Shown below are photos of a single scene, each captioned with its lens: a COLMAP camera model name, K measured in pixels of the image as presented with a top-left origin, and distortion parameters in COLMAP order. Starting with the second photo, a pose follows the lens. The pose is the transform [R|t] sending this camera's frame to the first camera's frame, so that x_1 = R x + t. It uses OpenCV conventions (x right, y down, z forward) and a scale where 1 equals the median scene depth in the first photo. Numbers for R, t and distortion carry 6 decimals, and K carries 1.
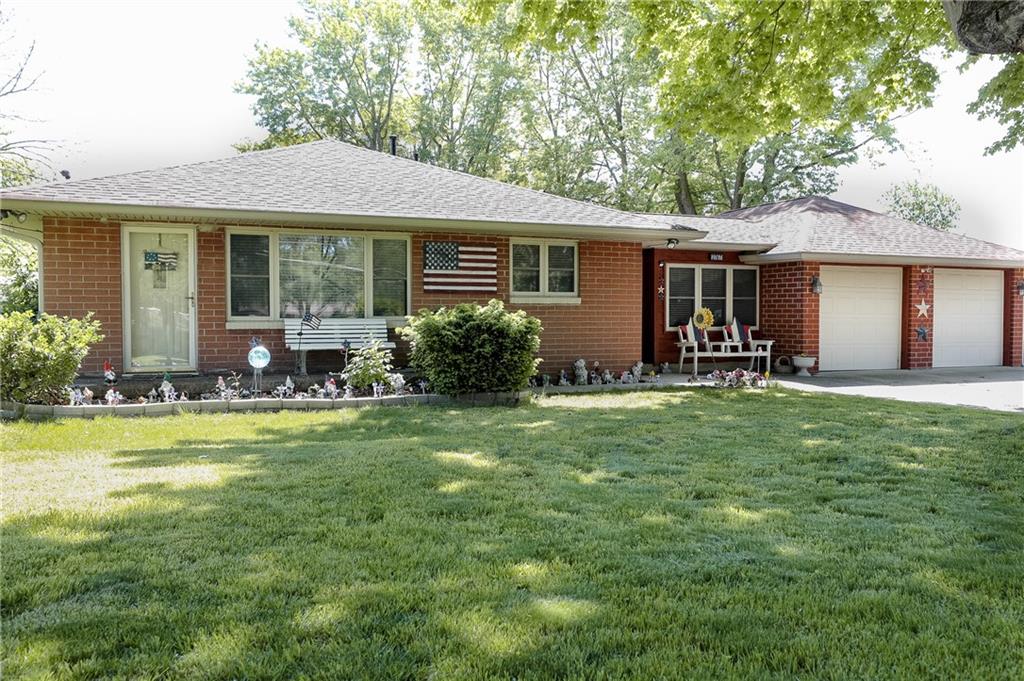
lens RADIAL K [[779.1, 0, 512.0], [0, 779.1, 340.5], [0, 0, 1]] dist [-0.003678, 0.001176]
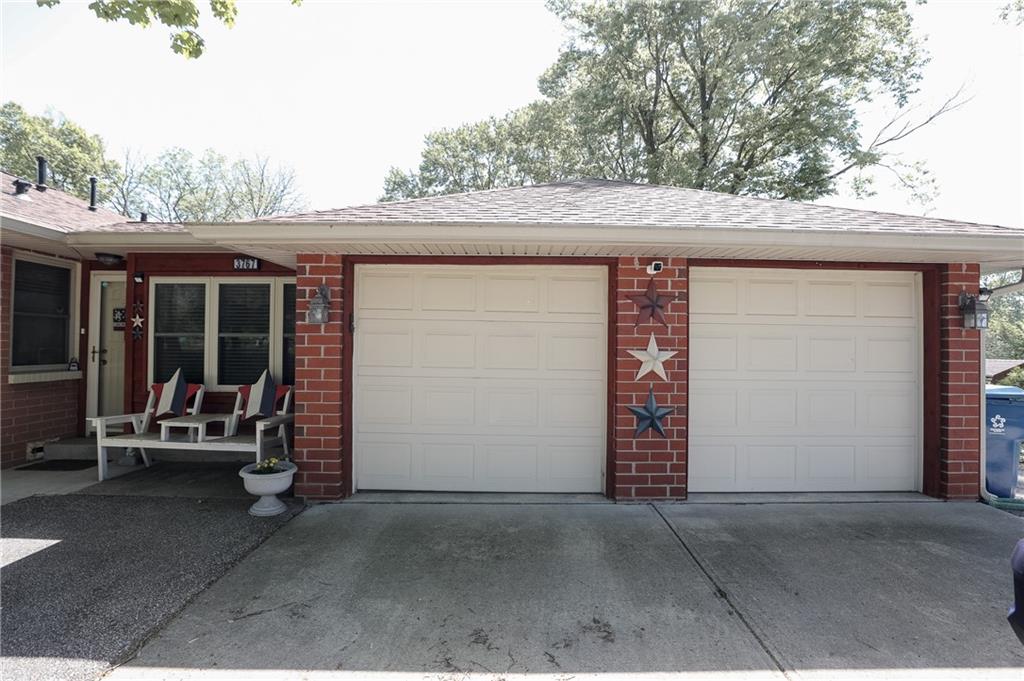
lens RADIAL K [[461.1, 0, 512.0], [0, 461.1, 340.5], [0, 0, 1]] dist [-0.029194, 0.000000]
pose [[0.932902, 0.002386, -0.360122, 0.547947], [-0.019277, 0.998875, -0.043320, -0.039001], [0.359614, 0.047356, 0.931899, 0.739371]]
